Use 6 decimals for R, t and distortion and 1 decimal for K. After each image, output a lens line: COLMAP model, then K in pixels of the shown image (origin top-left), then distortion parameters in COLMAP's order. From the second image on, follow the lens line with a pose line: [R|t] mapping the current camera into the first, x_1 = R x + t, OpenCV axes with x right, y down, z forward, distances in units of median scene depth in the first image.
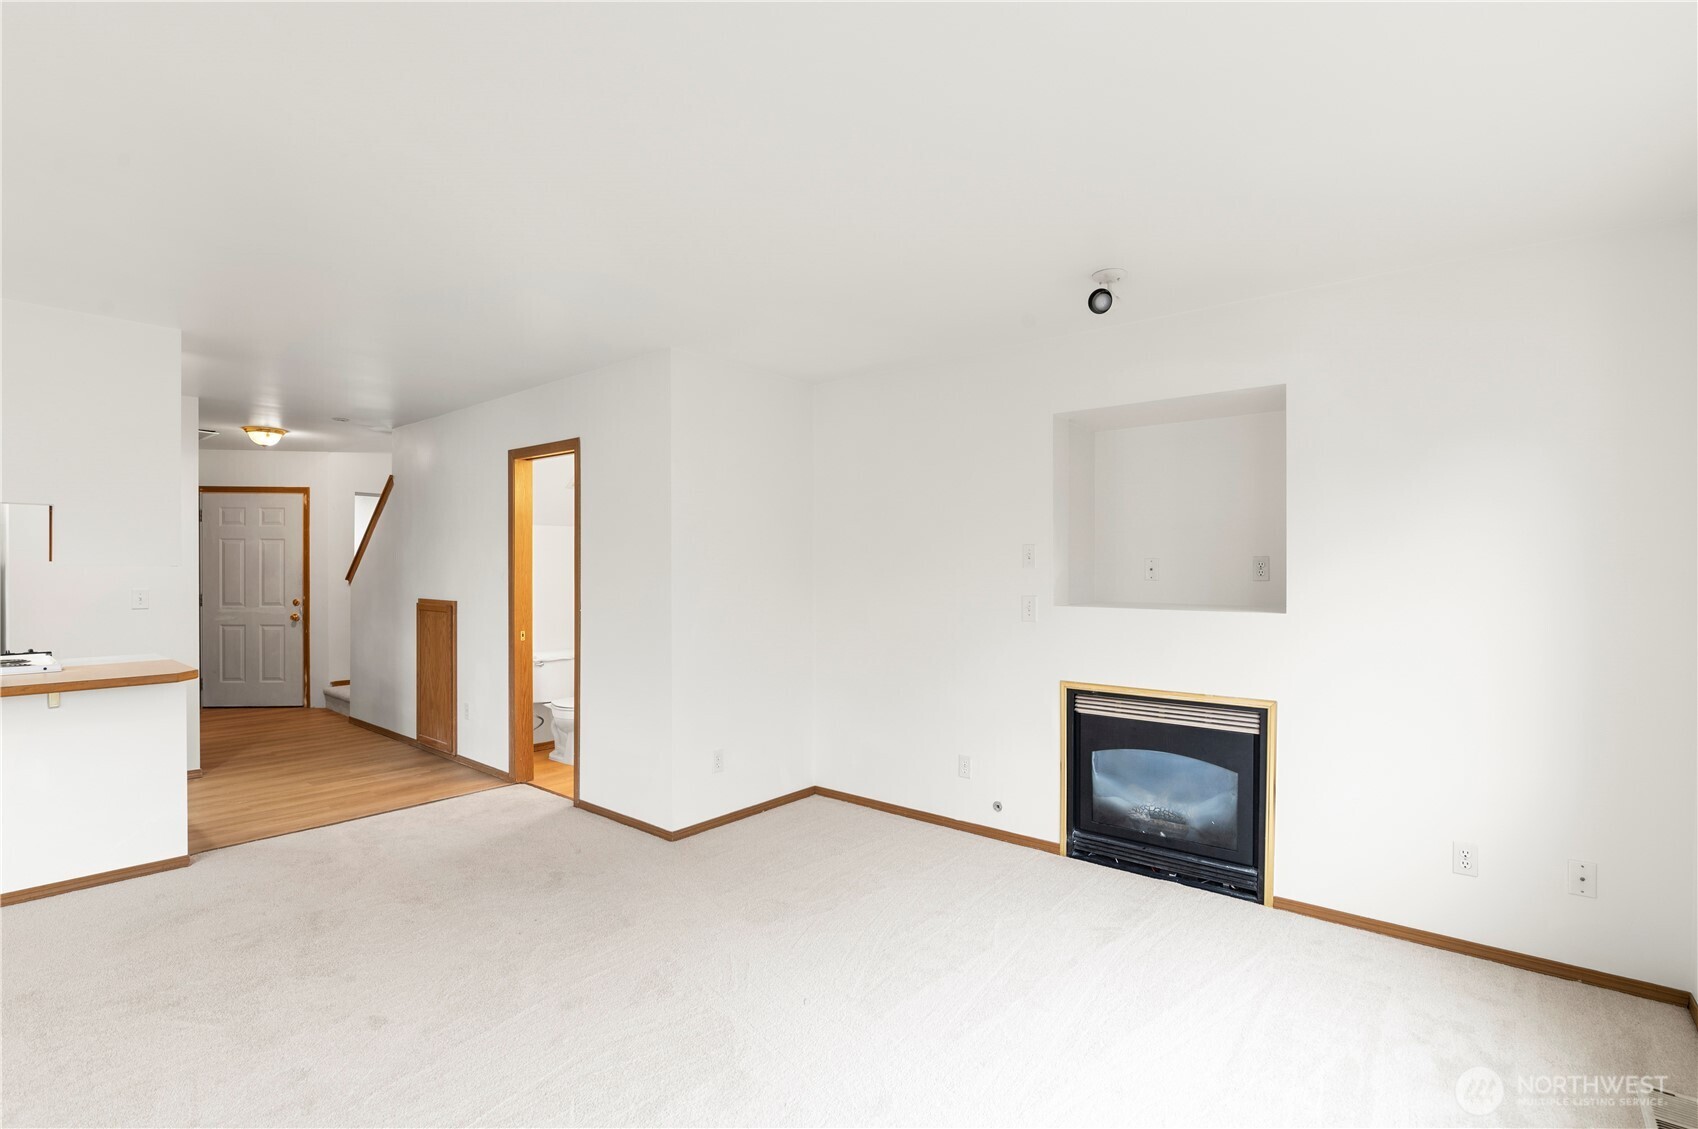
lens RADIAL K [[787.9, 0, 856.6], [0, 787.9, 561.8], [0, 0, 1]] dist [-0.018418, 0.001144]
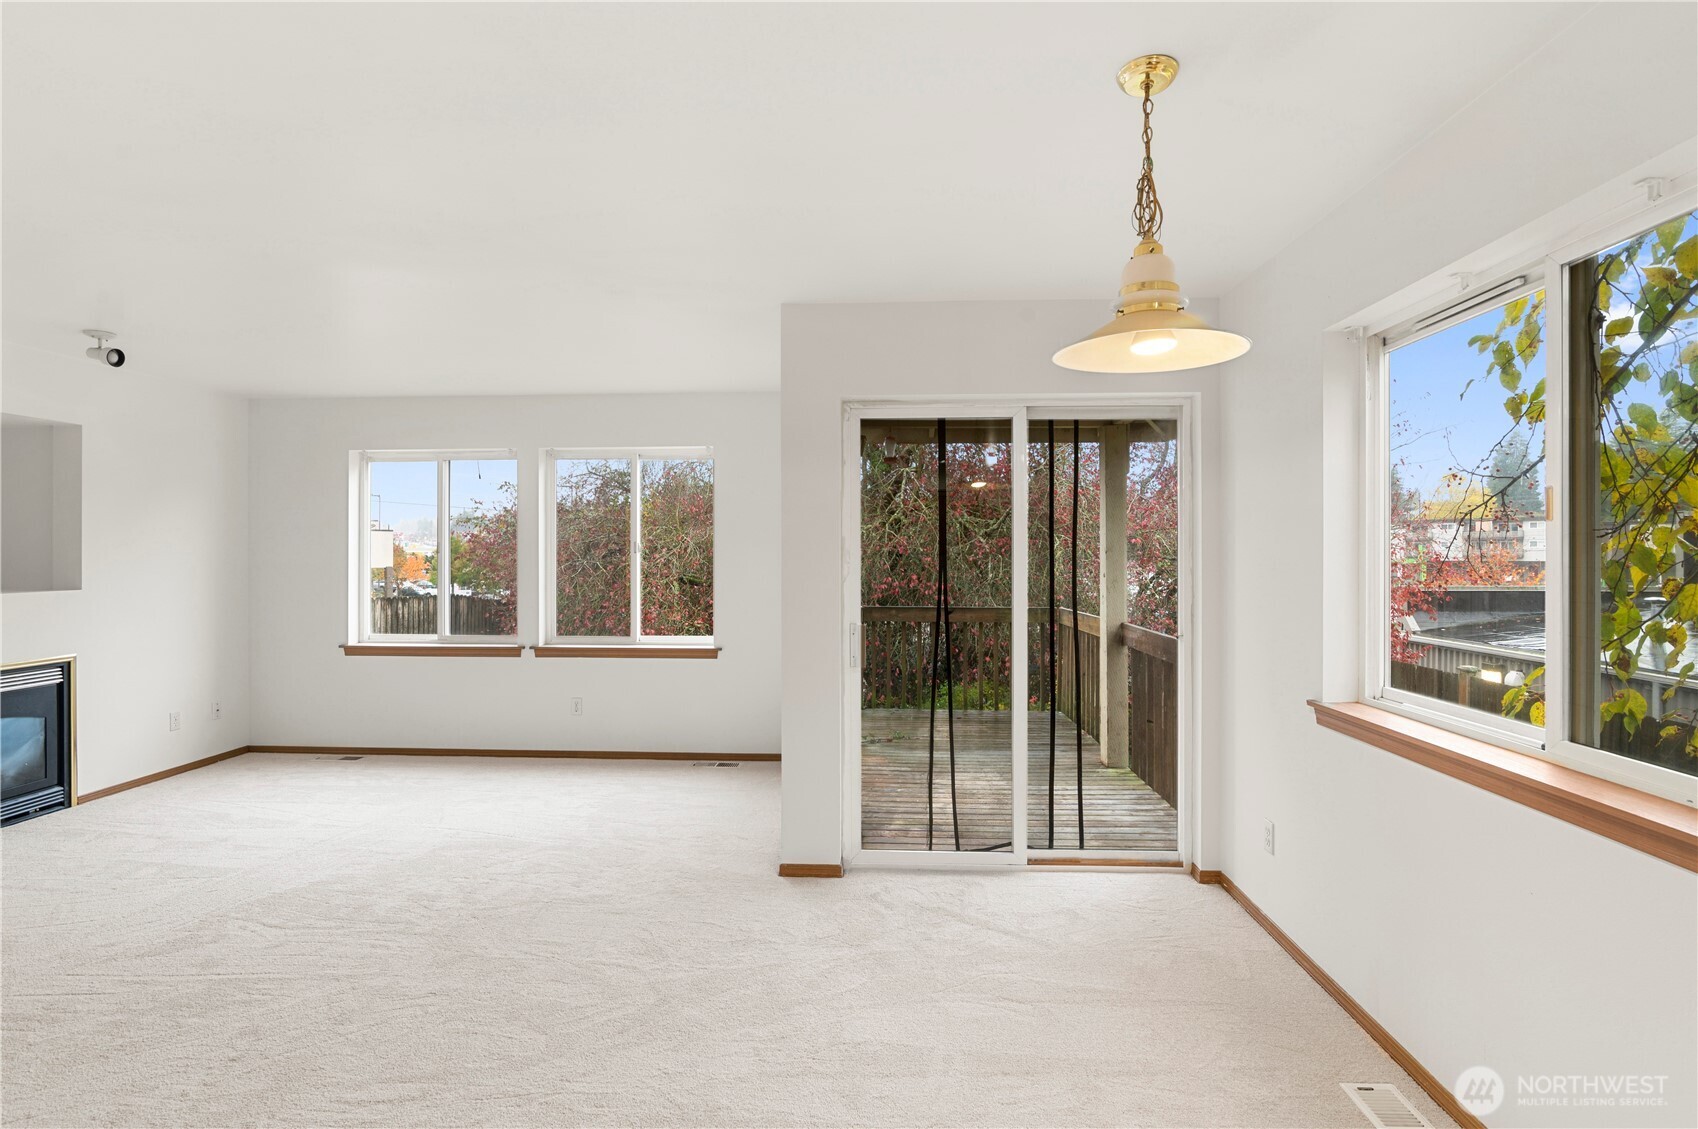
lens RADIAL K [[787.9, 0, 851.2], [0, 787.9, 551.6], [0, 0, 1]] dist [-0.018418, 0.001144]
pose [[-0.601121, 0.003822, 0.799149, -0.881330], [0.000258, 0.999989, -0.004588, 0.003337], [-0.799158, -0.002552, -0.601116, 0.472943]]
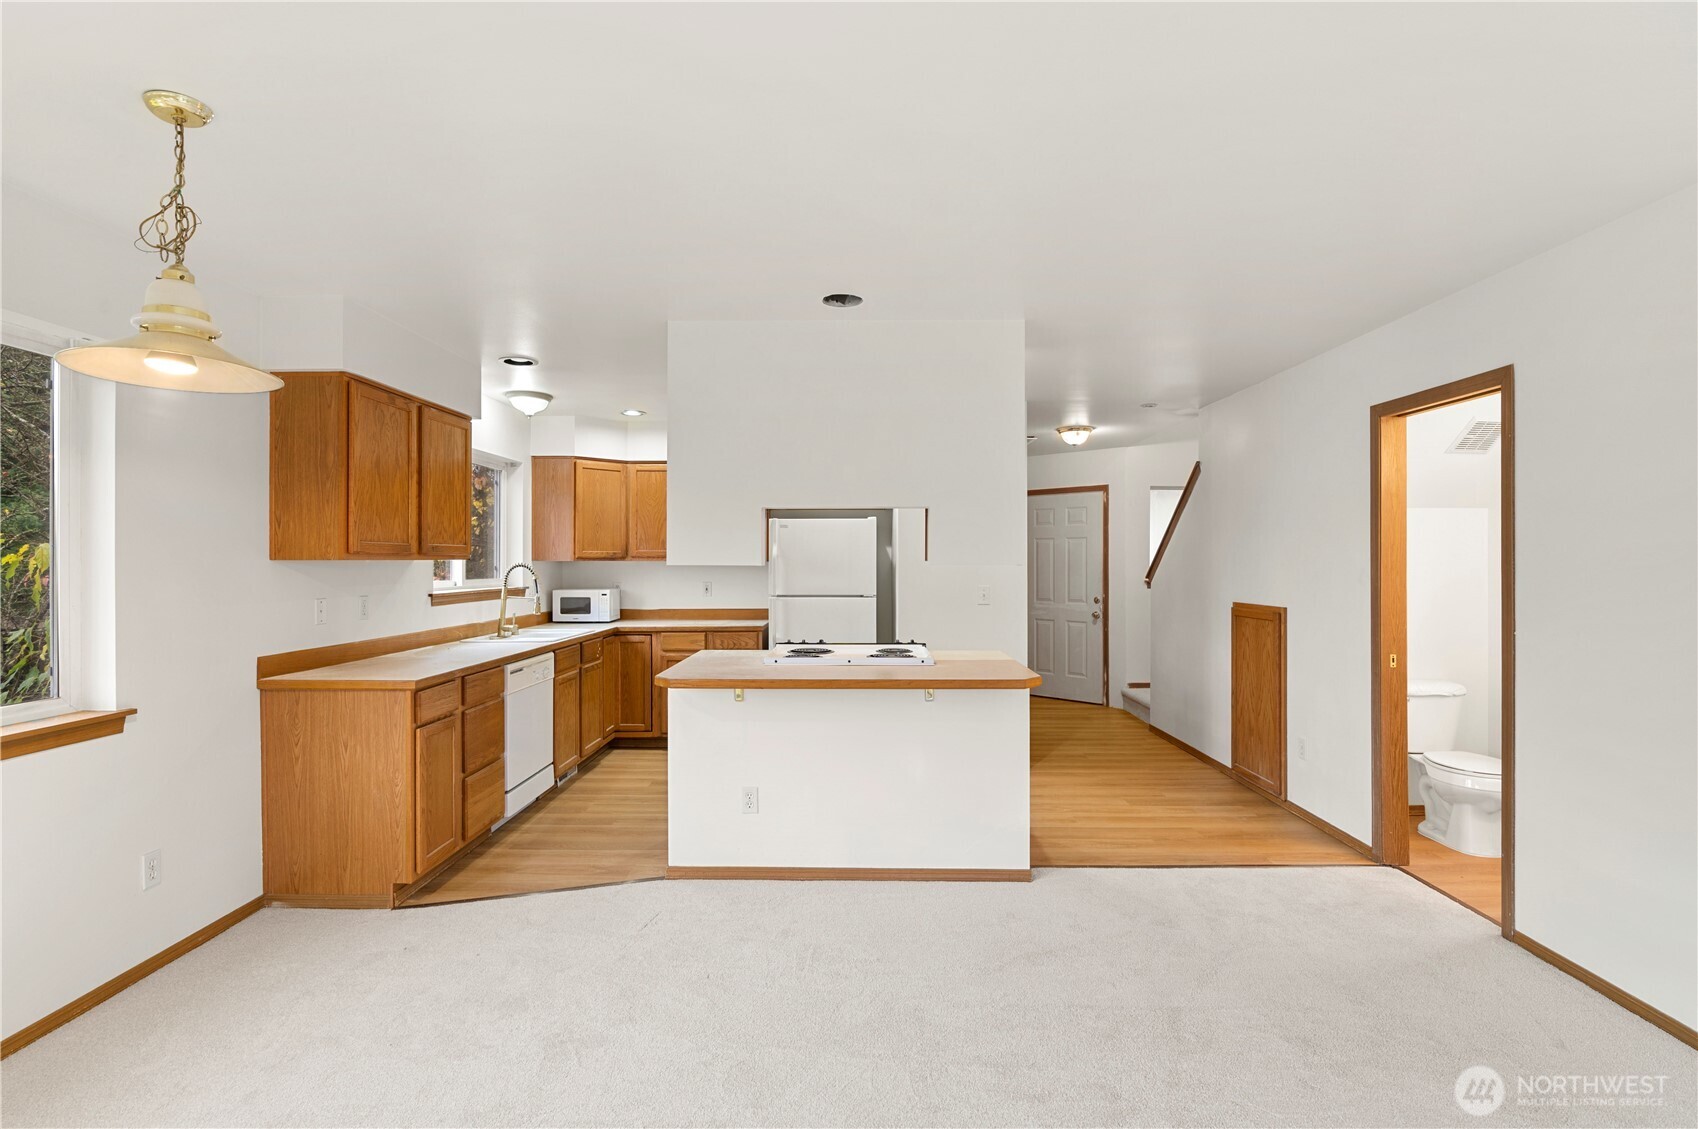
lens RADIAL K [[787.9, 0, 831.7], [0, 787.9, 562.8], [0, 0, 1]] dist [-0.018418, 0.001144]
pose [[0.609505, 0.000609, -0.792782, -0.186824], [0.001585, 0.999997, 0.001987, 0.001767], [0.792781, -0.002467, 0.609502, 0.168555]]
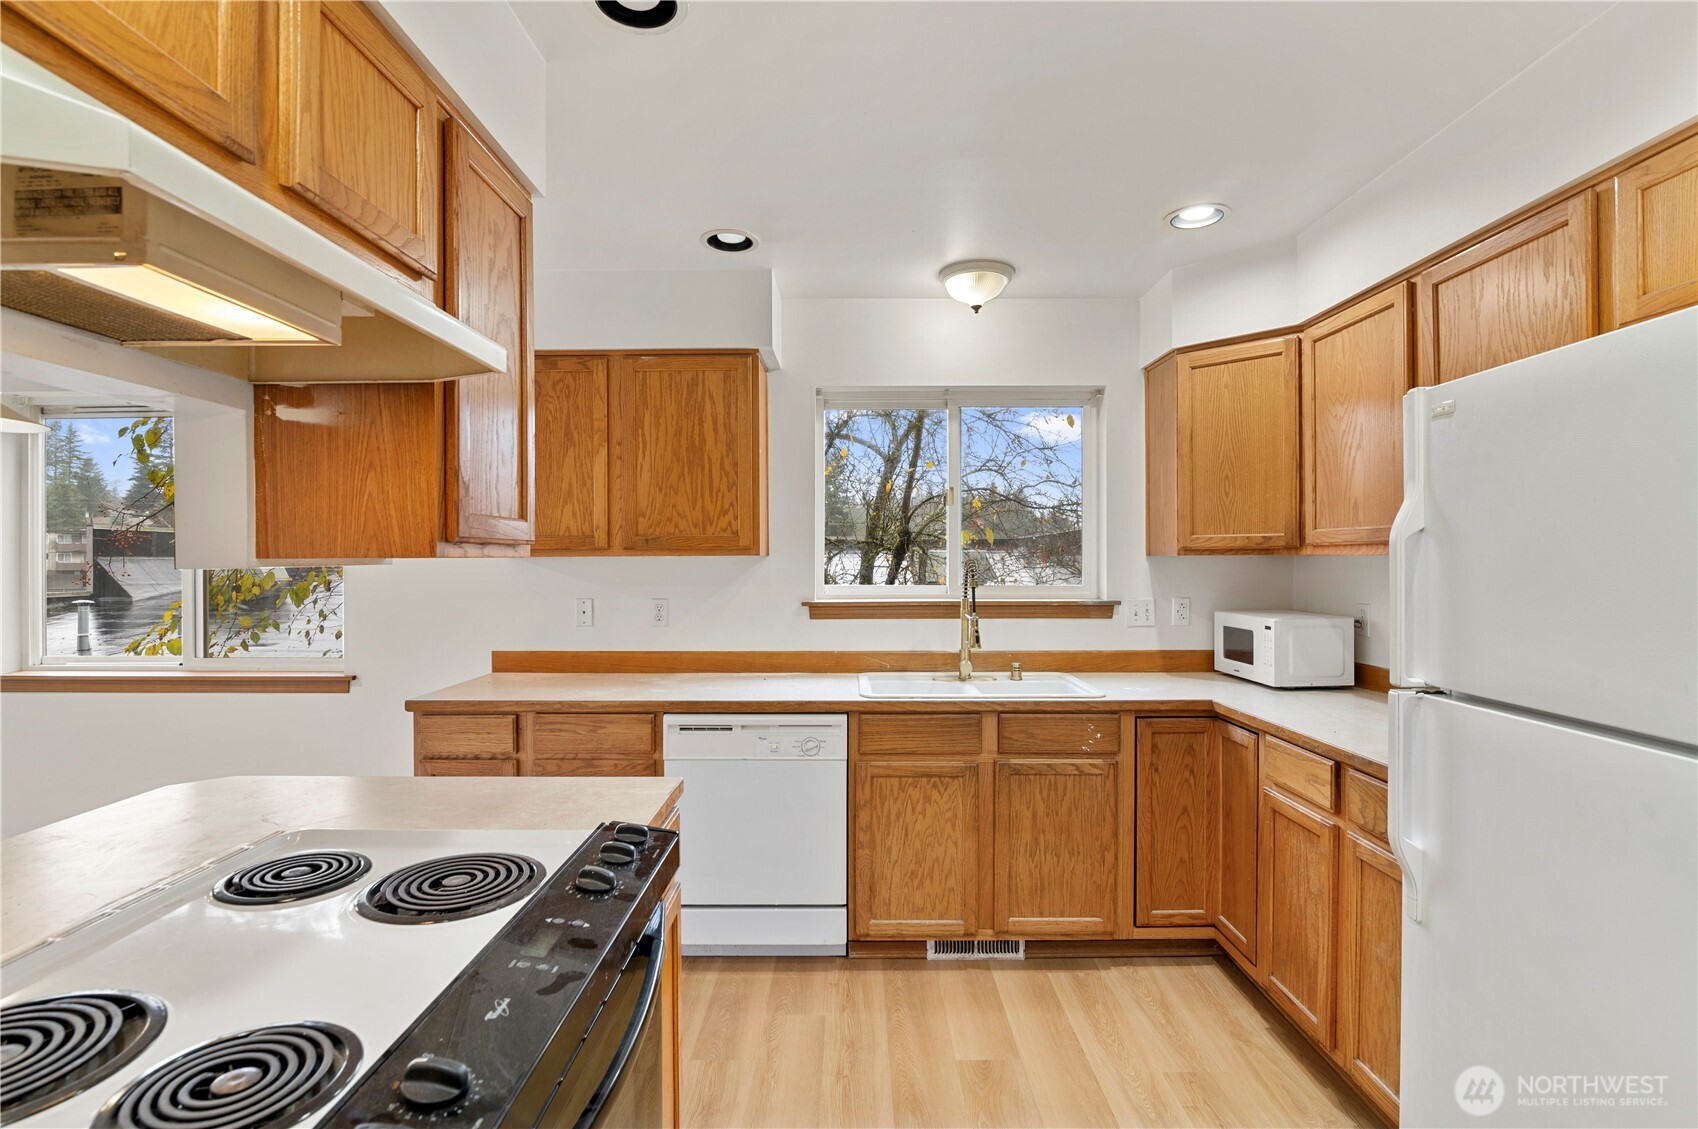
lens RADIAL K [[787.9, 0, 846.9], [0, 787.9, 565.7], [0, 0, 1]] dist [-0.018418, 0.001144]
pose [[-0.773063, 0.007159, -0.634289, -0.802590], [0.003251, 0.999968, 0.007324, 0.003322], [0.634321, 0.003600, -0.773061, 0.904554]]
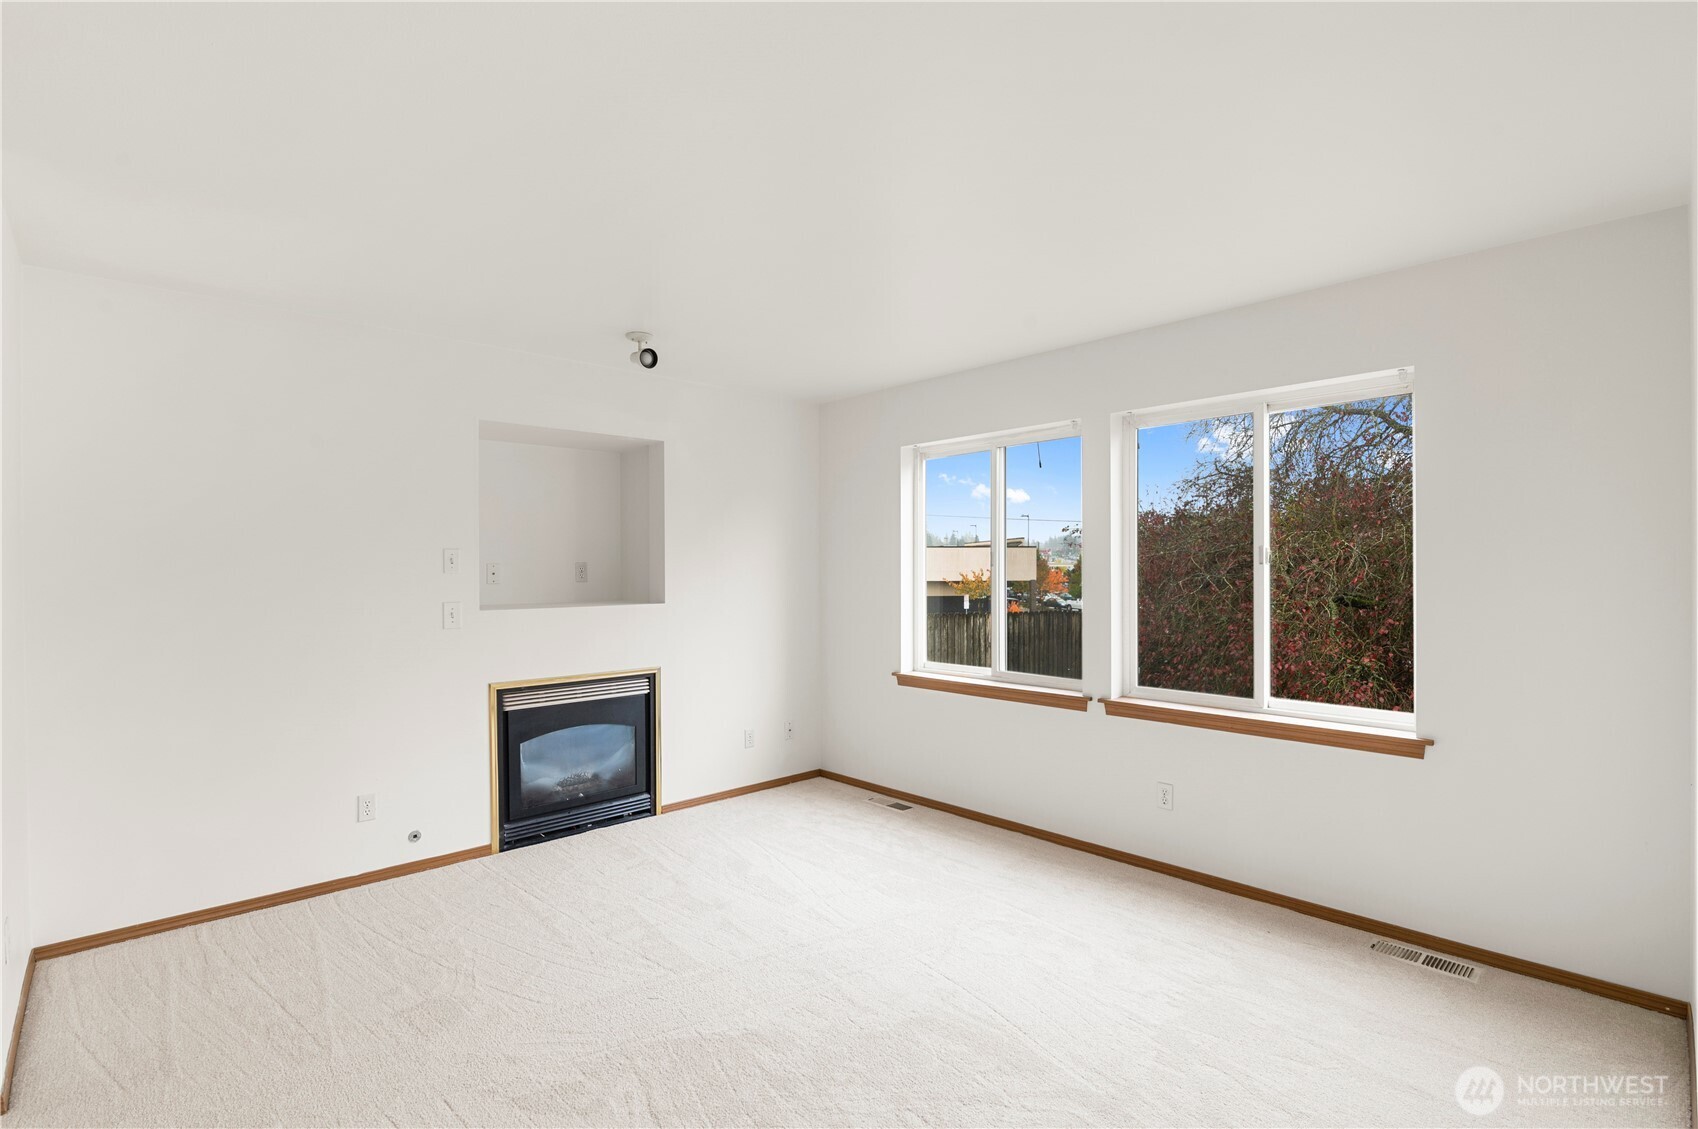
lens RADIAL K [[787.9, 0, 849.4], [0, 787.9, 576.0], [0, 0, 1]] dist [-0.018418, 0.001144]
pose [[0.126424, -0.008250, 0.991942, -0.525706], [0.001983, 0.999966, 0.008064, 0.004137], [-0.991974, 0.000947, 0.126436, 0.315849]]
